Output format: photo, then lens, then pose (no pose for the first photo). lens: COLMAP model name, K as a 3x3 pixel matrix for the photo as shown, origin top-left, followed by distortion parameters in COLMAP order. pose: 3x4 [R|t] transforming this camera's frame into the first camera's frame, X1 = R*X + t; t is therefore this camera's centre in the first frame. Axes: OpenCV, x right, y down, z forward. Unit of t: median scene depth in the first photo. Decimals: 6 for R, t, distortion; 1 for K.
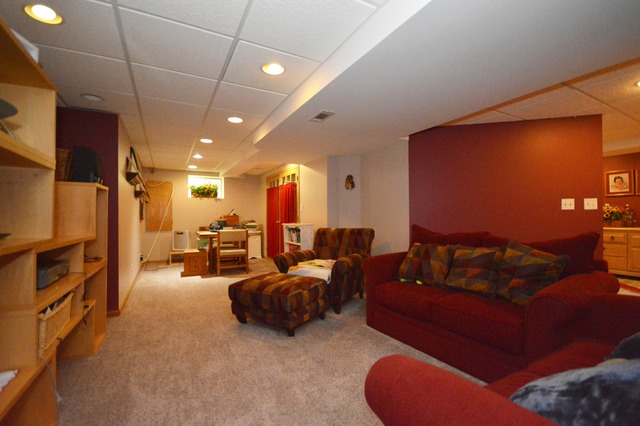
lens RADIAL K [[284.8, 0, 319.5], [0, 284.8, 214.7], [0, 0, 1]] dist [0.022167, -0.017251]
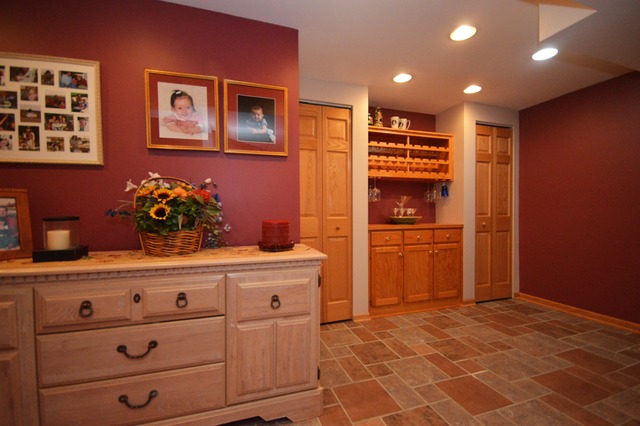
lens RADIAL K [[284.8, 0, 319.5], [0, 284.8, 214.7], [0, 0, 1]] dist [0.022167, -0.017251]
pose [[0.175473, -0.001977, 0.984482, 0.782361], [0.001408, 0.999997, 0.001757, 0.006353], [-0.984483, 0.001078, 0.175475, 0.821155]]
